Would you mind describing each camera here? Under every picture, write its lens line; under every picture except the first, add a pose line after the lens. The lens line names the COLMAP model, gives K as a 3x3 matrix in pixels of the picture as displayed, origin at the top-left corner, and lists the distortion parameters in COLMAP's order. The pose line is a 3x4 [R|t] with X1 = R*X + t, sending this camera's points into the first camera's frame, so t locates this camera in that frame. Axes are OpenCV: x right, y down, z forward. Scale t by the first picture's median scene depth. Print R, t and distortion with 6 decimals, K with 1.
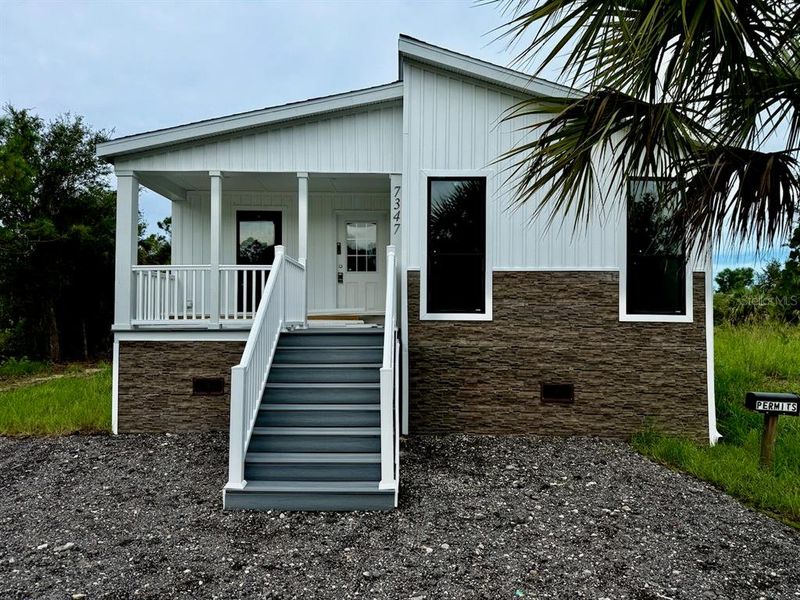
lens RADIAL K [[563.9, 0, 400.0], [0, 563.9, 300.0], [0, 0, 1]] dist [0.032649, -0.003270]
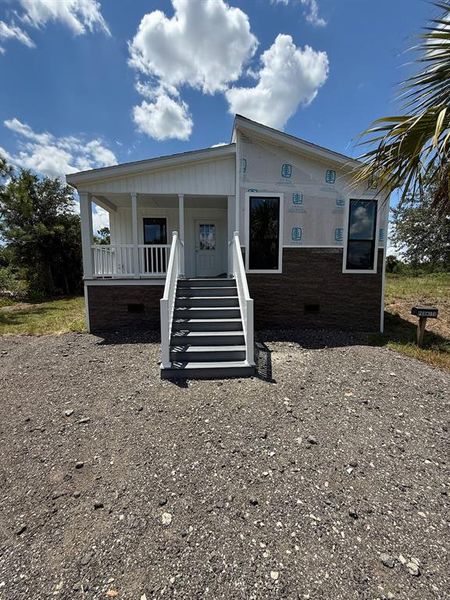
lens RADIAL K [[242.8, 0, 227.8], [0, 242.8, 298.7], [0, 0, 1]] dist [-0.010631, -0.000242]
pose [[0.996820, -0.015075, 0.078246, -0.091398], [0.004646, 0.991268, 0.131783, 0.012391], [-0.079549, -0.131001, 0.988186, 0.162126]]
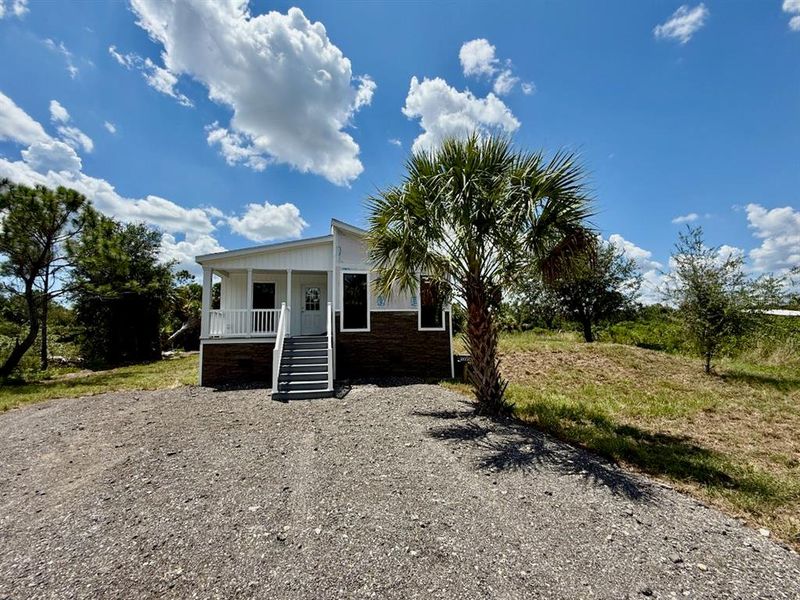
lens RADIAL K [[331.6, 0, 400.0], [0, 331.6, 301.6], [0, 0, 1]] dist [-0.000907, -0.000188]
pose [[0.976287, -0.001064, 0.216479, -0.023485], [0.013145, 0.998434, -0.054377, -0.013379], [-0.216082, 0.055933, 0.974772, -0.458934]]
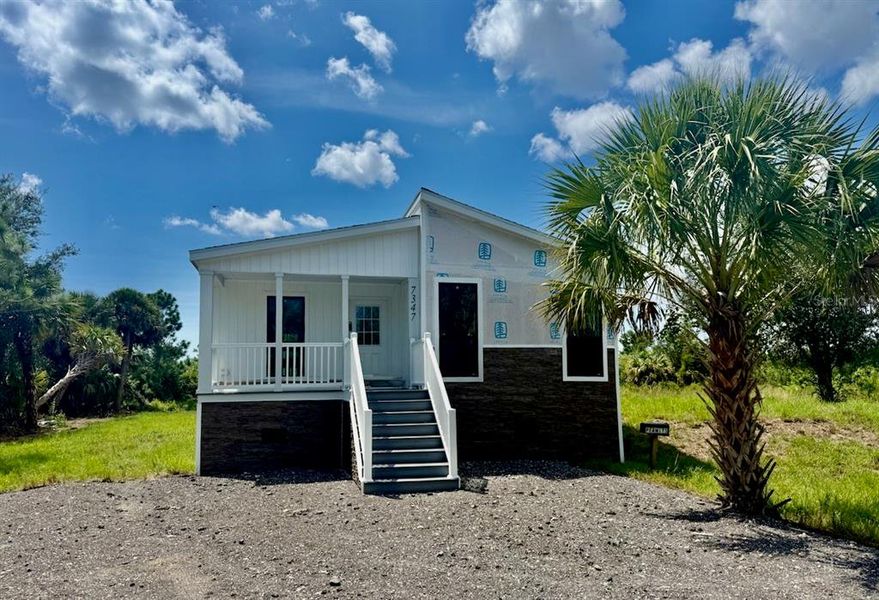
lens RADIAL K [[638.7, 0, 443.3], [0, 638.7, 321.2], [0, 0, 1]] dist [0.077772, -0.001457]
pose [[0.972135, 0.008561, 0.234265, -0.321096], [0.005995, 0.998098, -0.061353, -0.018779], [-0.234345, 0.061048, 0.970235, -0.582730]]
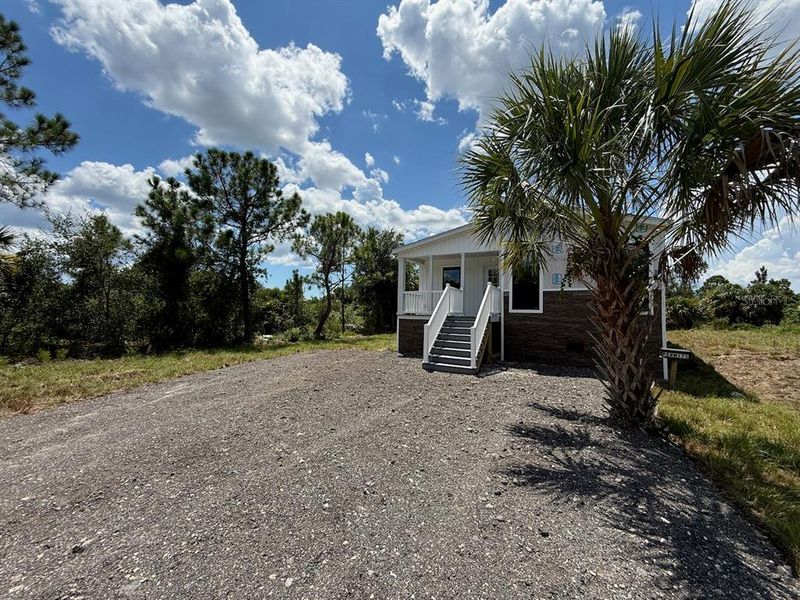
lens RADIAL K [[320.2, 0, 398.2], [0, 320.2, 297.4], [0, 0, 1]] dist [-0.000705, -0.000035]
pose [[0.874369, -0.009557, -0.485168, 0.278413], [-0.001548, 0.999746, -0.022485, 0.003309], [0.485260, 0.020411, 0.874132, -0.395849]]
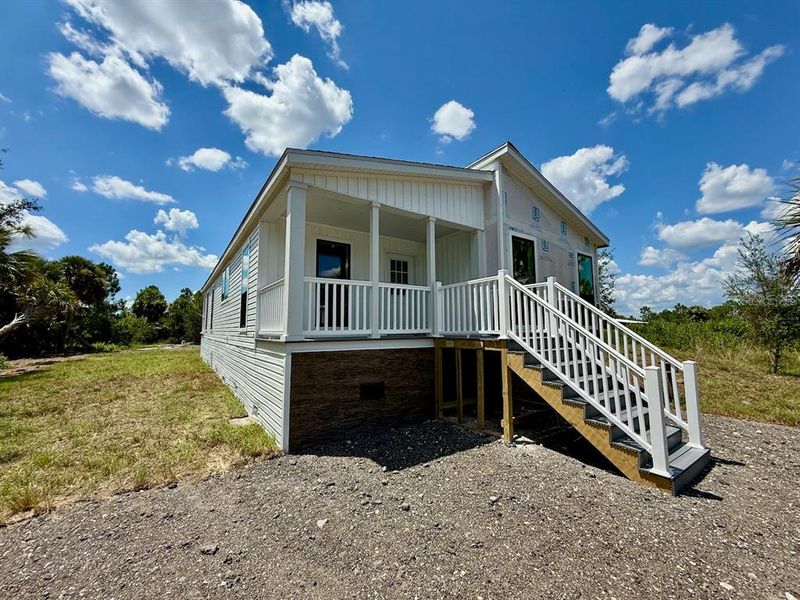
lens RADIAL K [[320.2, 0, 398.2], [0, 320.2, 297.4], [0, 0, 1]] dist [-0.000705, -0.000035]
pose [[0.822135, 0.051901, 0.566921, -0.685972], [-0.011518, 0.997148, -0.074584, 0.018159], [-0.569175, 0.054788, 0.820389, 0.468066]]
